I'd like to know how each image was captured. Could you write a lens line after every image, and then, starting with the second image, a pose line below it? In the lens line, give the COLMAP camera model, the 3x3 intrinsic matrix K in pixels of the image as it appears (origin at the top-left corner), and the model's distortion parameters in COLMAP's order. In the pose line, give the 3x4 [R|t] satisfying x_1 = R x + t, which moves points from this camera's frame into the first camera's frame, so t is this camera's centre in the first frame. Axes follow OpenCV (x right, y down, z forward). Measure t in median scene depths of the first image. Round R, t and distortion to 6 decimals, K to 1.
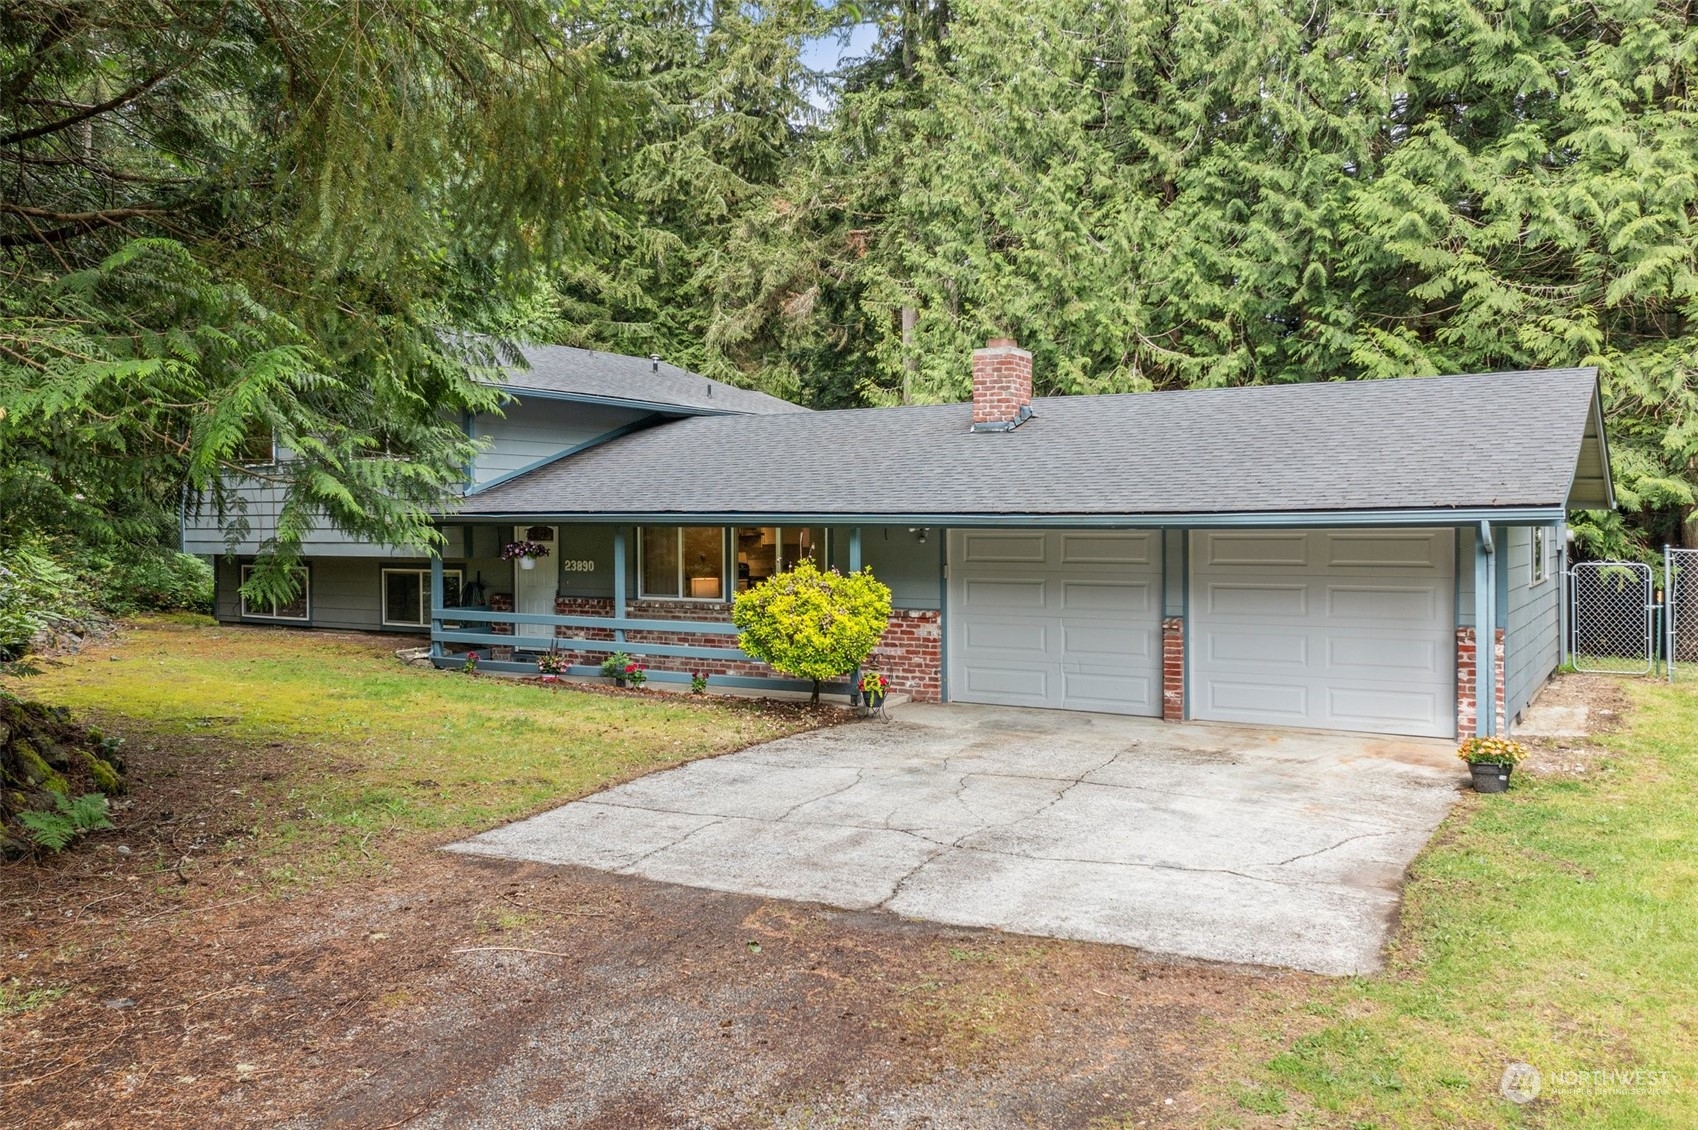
lens RADIAL K [[1358.9, 0, 854.1], [0, 1358.9, 541.0], [0, 0, 1]] dist [-0.010634, 0.001118]
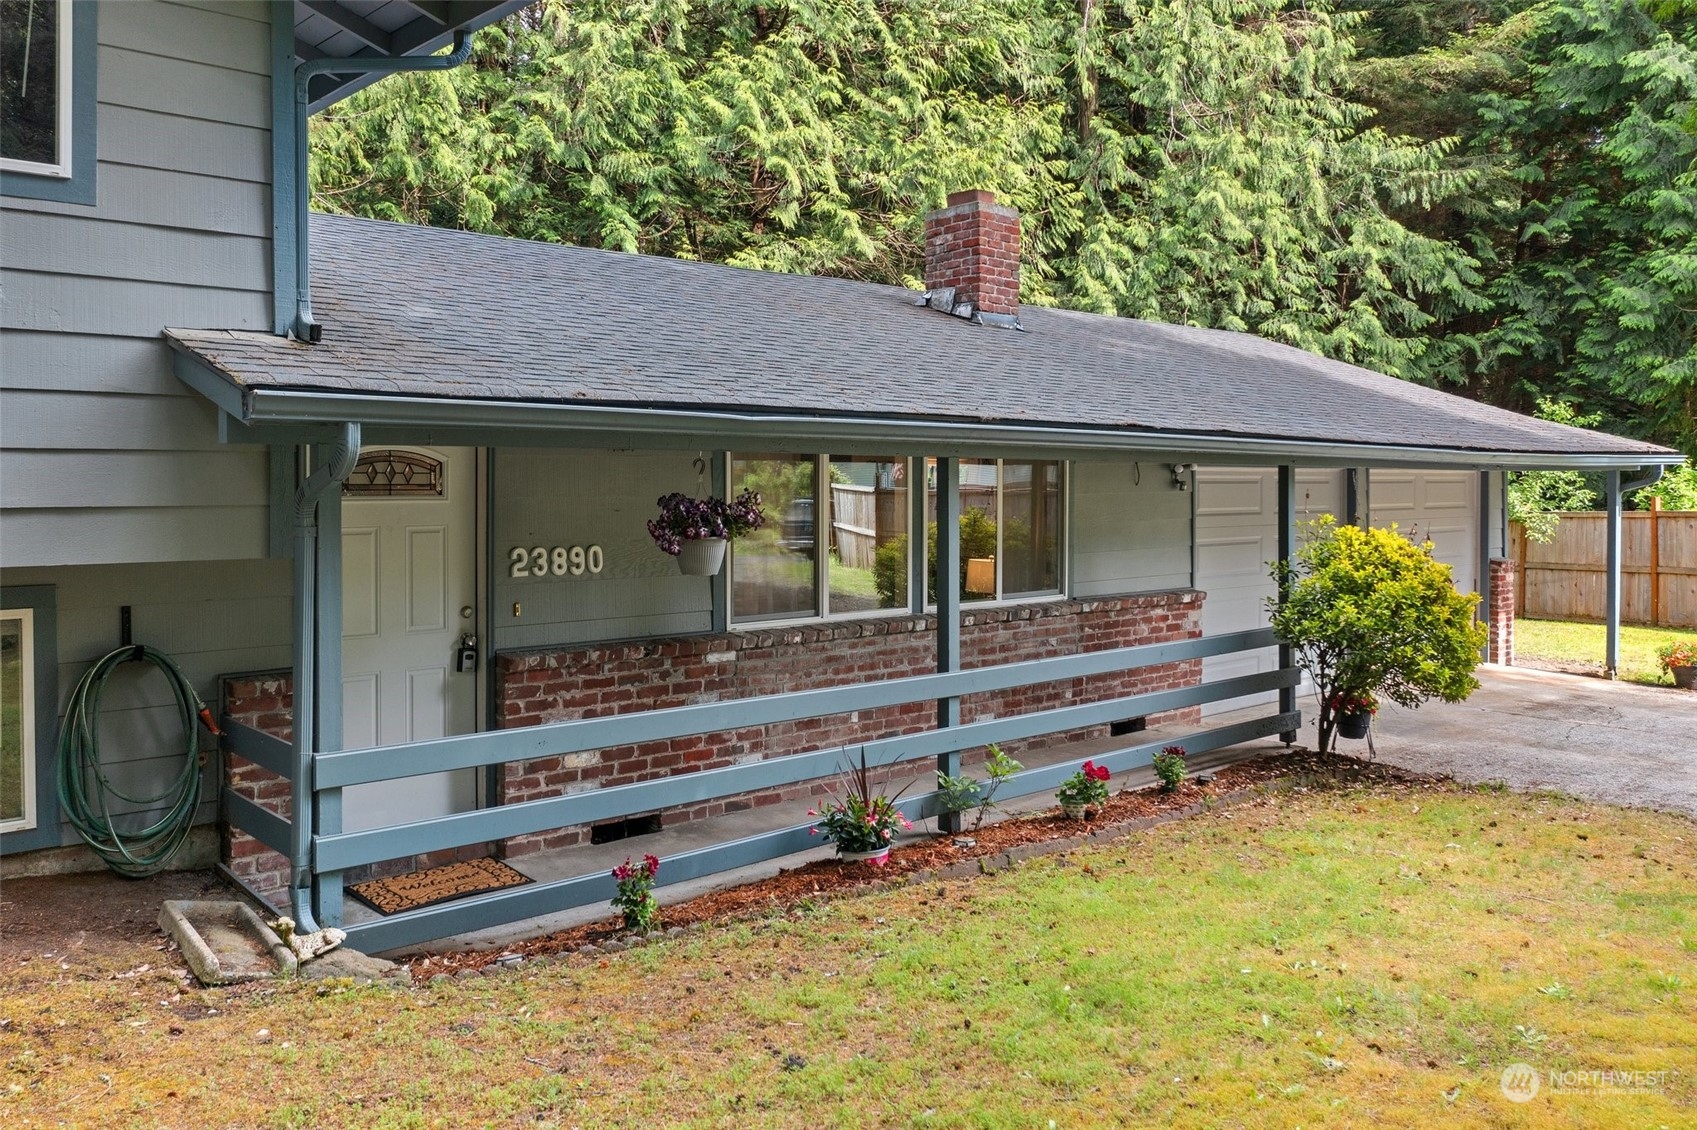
lens RADIAL K [[1371.9, 0, 849.1], [0, 1371.9, 477.3], [0, 0, 1]] dist [0.041597, 0.000496]
pose [[0.278450, 0.004479, 0.960440, -0.579593], [0.011028, 0.999908, -0.007861, -0.000921], [-0.960387, 0.012781, 0.278375, 0.881169]]
